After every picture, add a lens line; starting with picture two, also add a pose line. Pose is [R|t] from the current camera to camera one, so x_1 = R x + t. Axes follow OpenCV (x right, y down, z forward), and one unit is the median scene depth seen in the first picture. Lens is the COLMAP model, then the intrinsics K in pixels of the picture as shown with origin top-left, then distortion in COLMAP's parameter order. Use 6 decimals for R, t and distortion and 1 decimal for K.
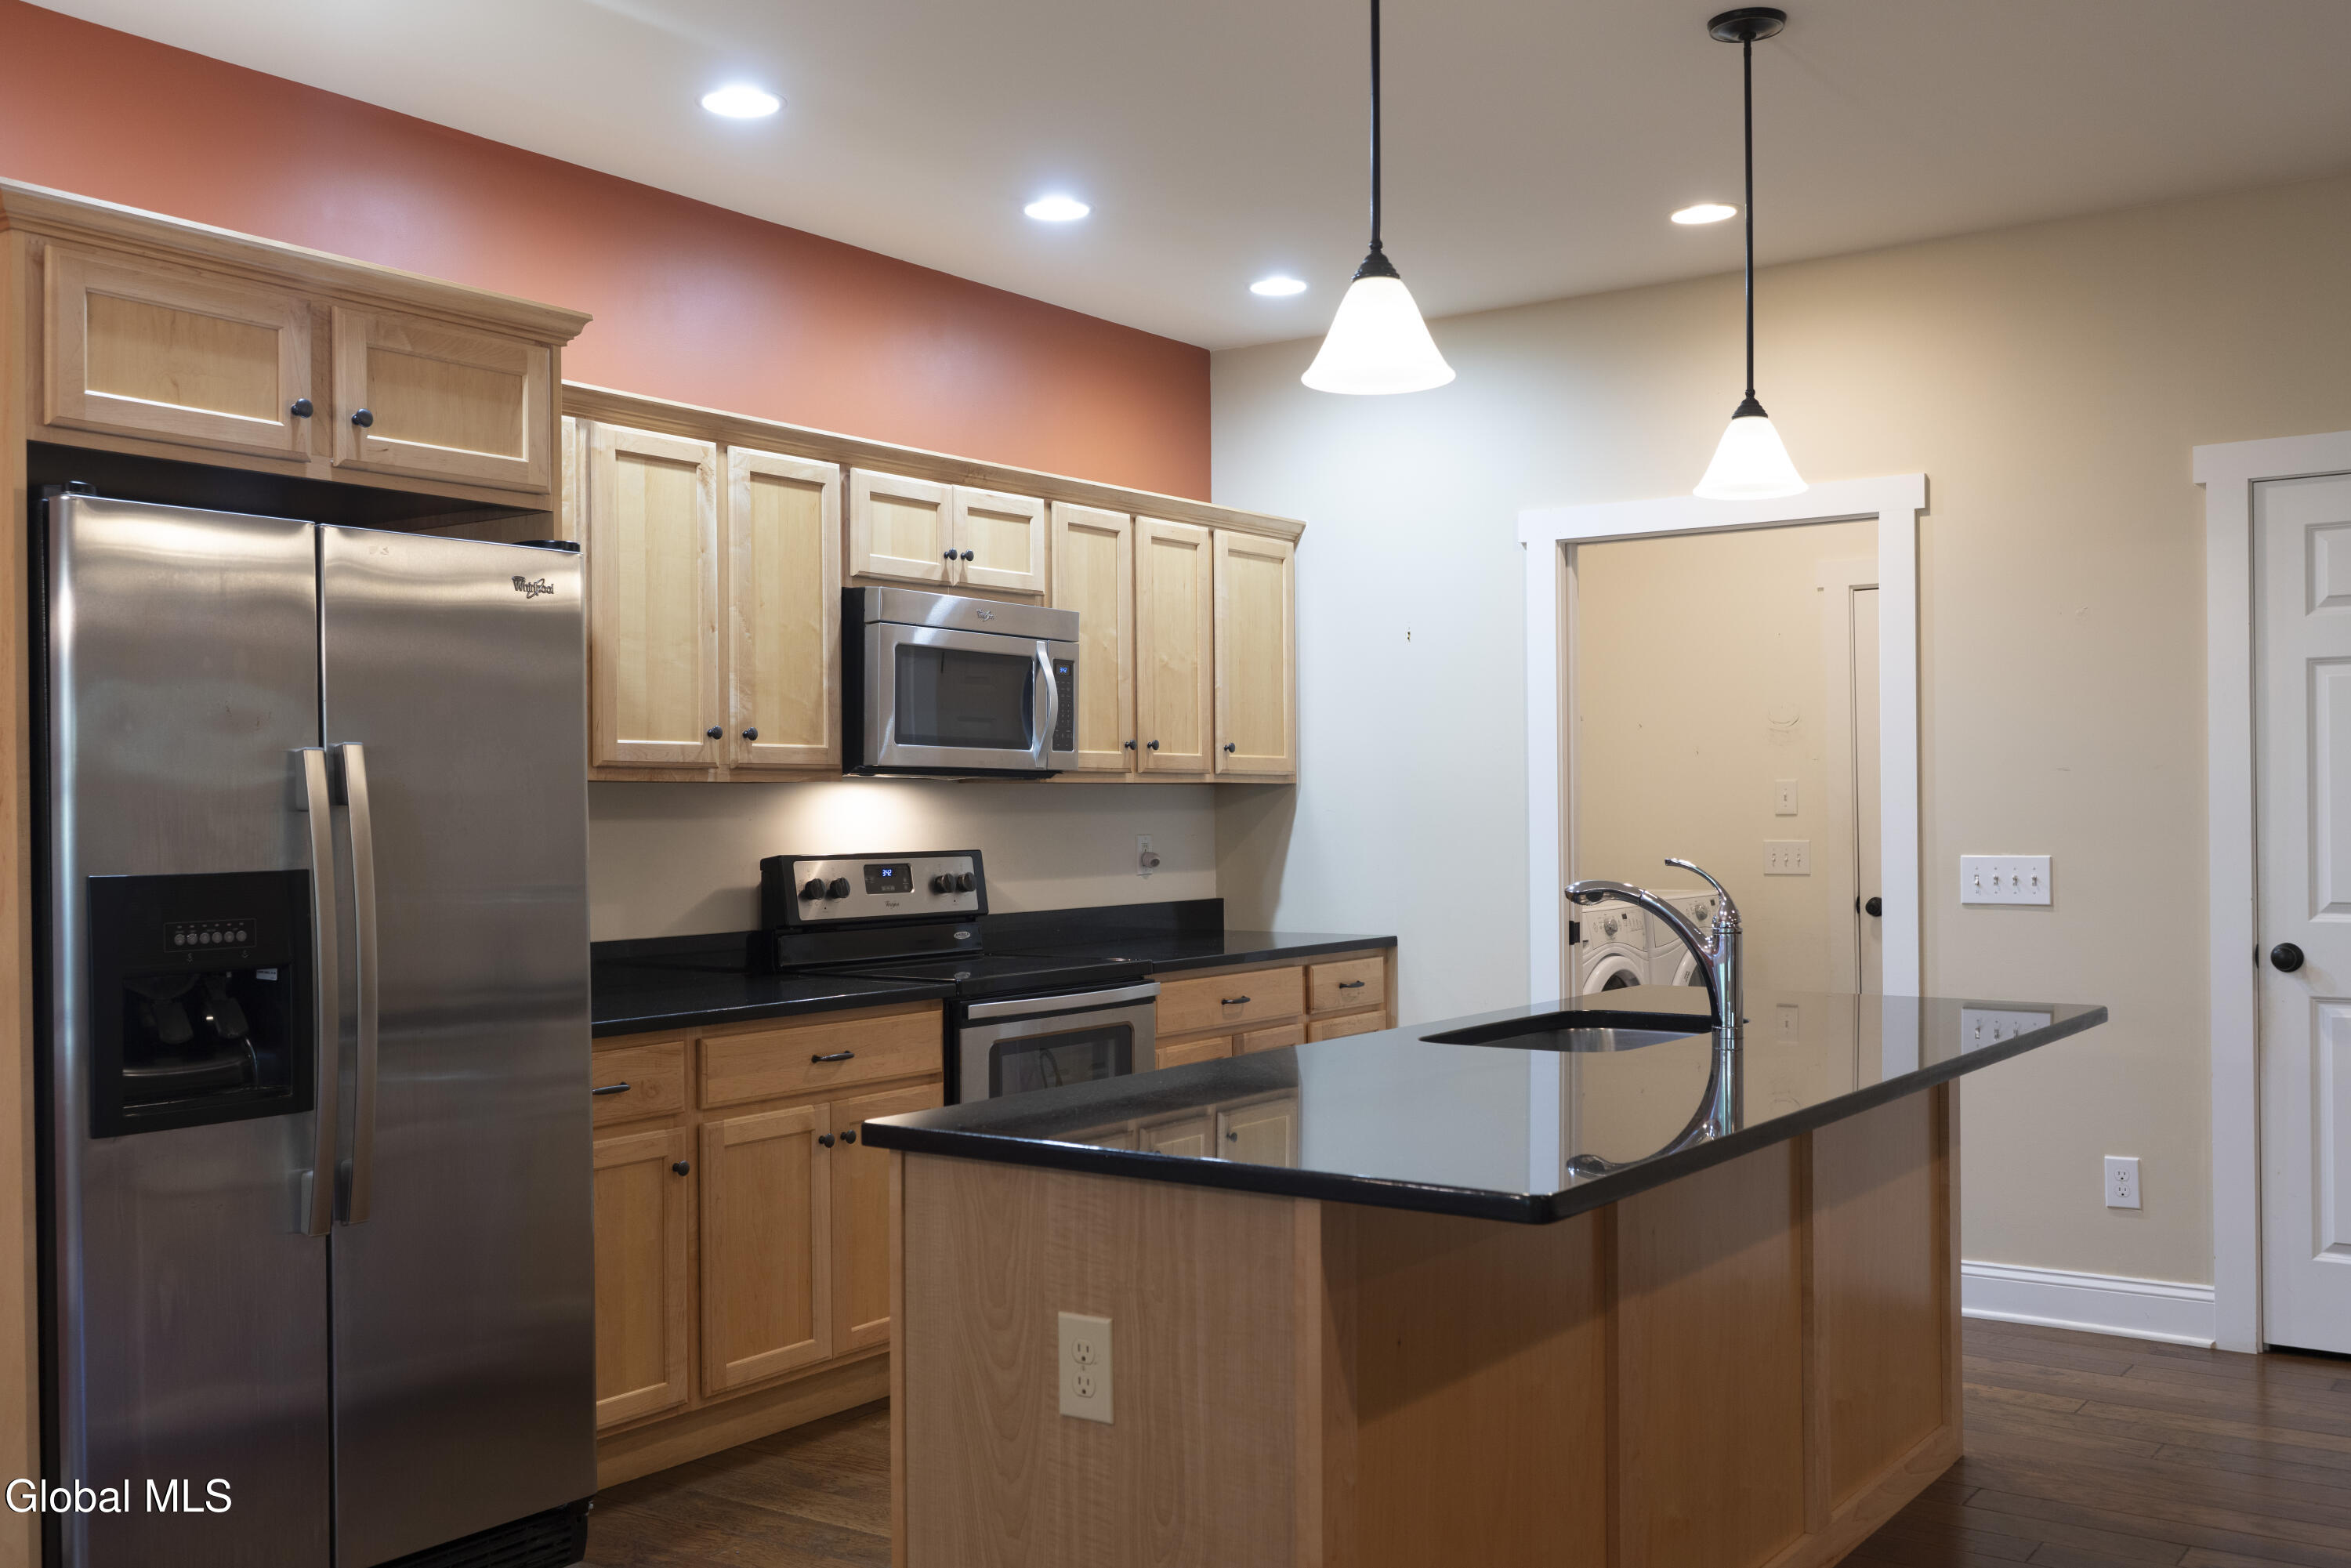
lens RADIAL K [[2191.3, 0, 1151.1], [0, 2191.3, 792.0], [0, 0, 1]] dist [0.001818, 0.000000]
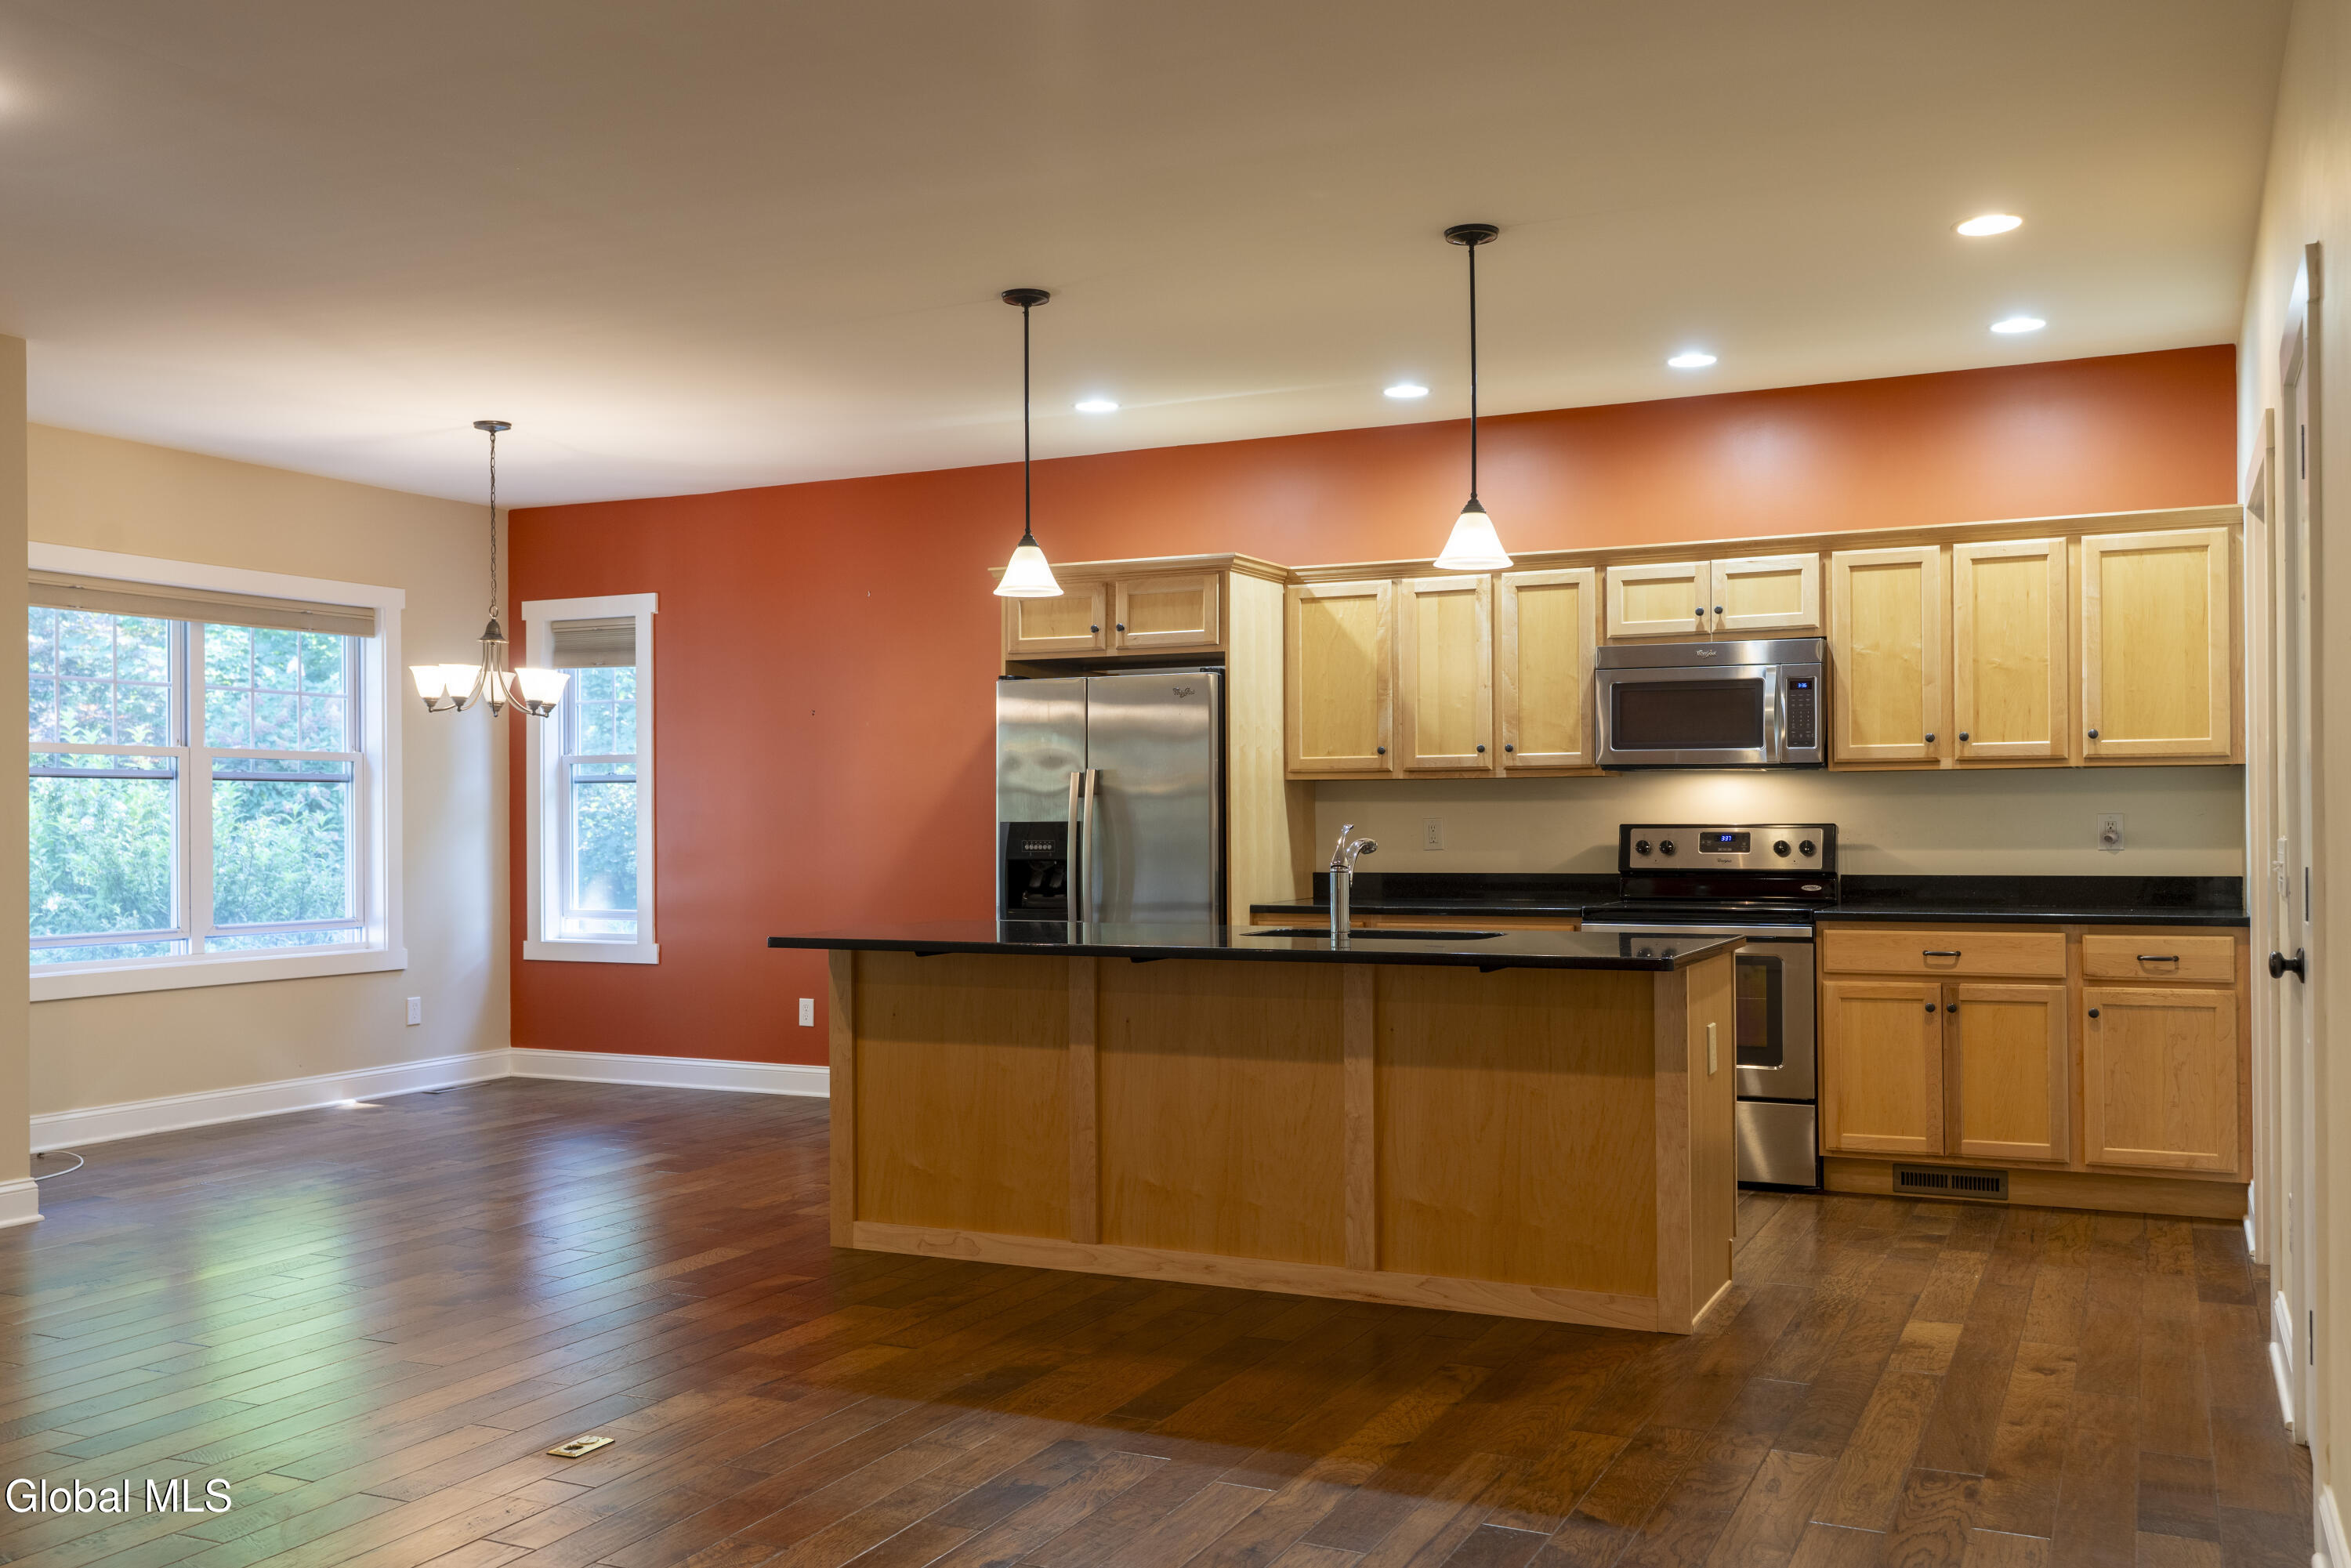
lens RADIAL K [[2043.1, 0, 1153.9], [0, 2043.1, 800.8], [0, 0, 1]] dist [0.003360, -0.005243]
pose [[0.169590, -0.001176, -0.985514, 1.192407], [0.013312, 0.999911, 0.001098, 0.007147], [0.985425, -0.013306, 0.169590, 0.448493]]
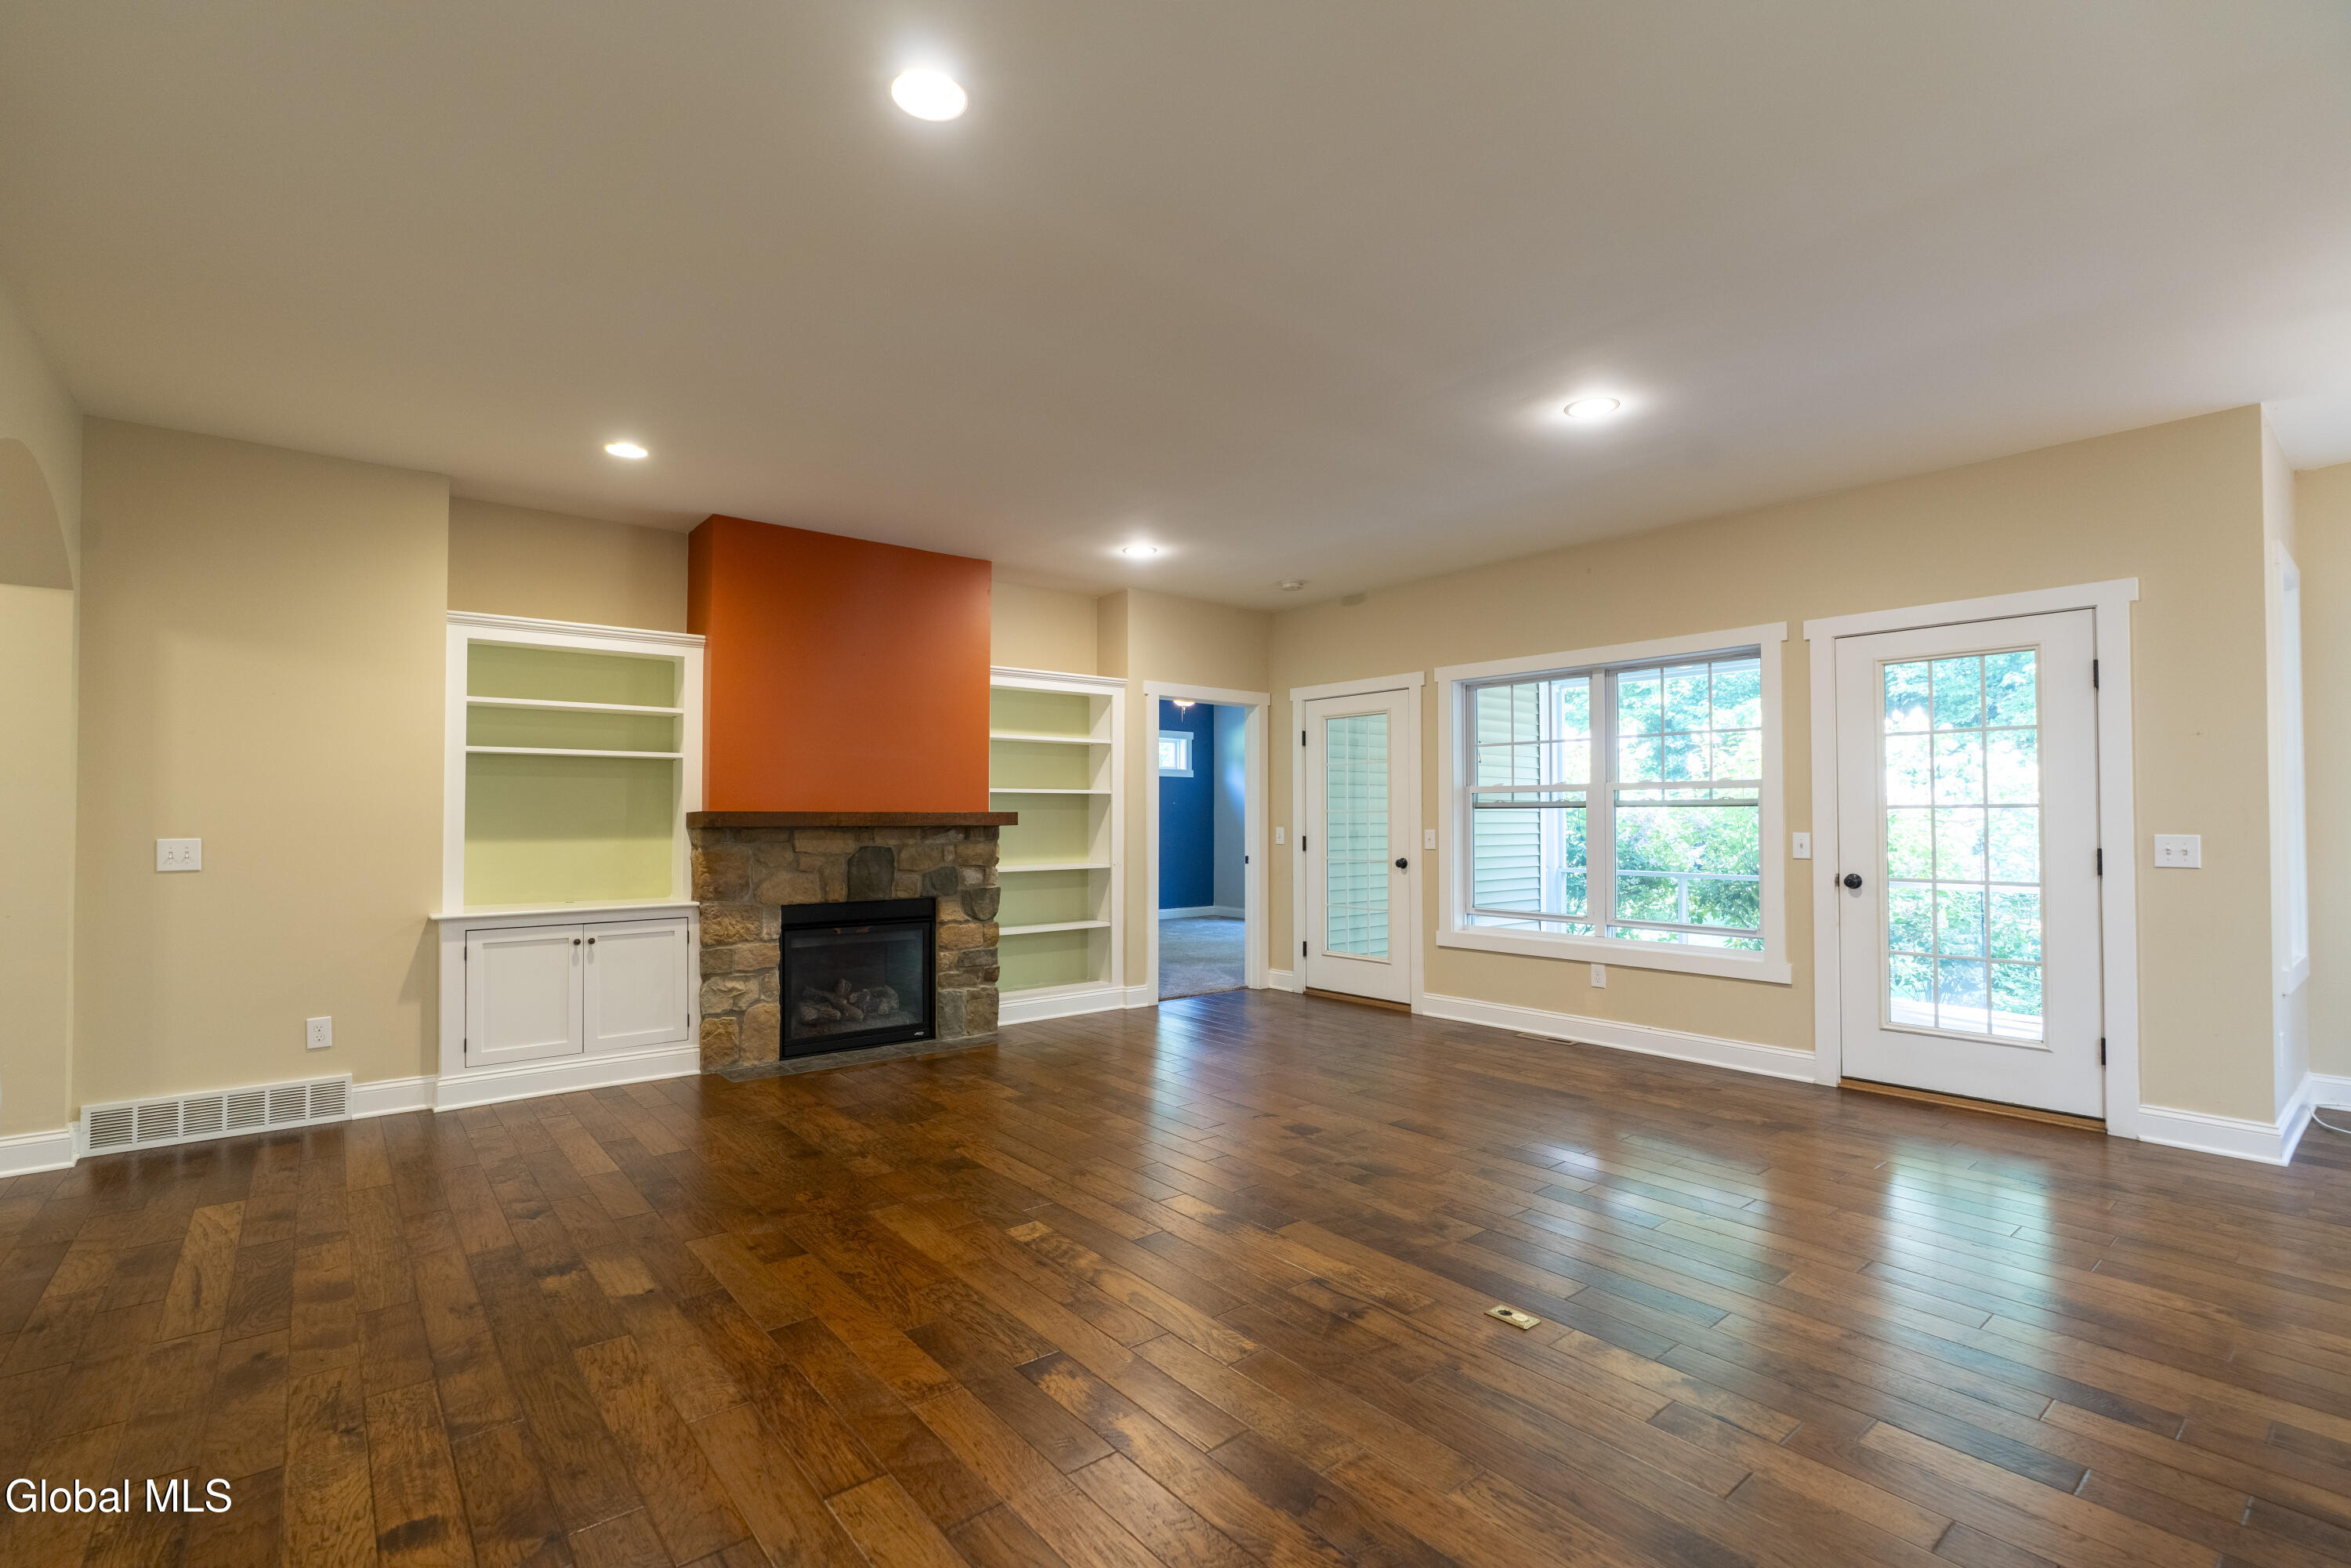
lens RADIAL K [[1051.0, 0, 1155.7], [0, 1051.0, 797.2], [0, 0, 1]] dist [-0.014694, 0.005133]
pose [[-0.964169, 0.013333, 0.264953, 0.420303], [0.005865, 0.999563, -0.028957, 0.015579], [-0.265224, -0.026366, -0.963826, 0.895241]]
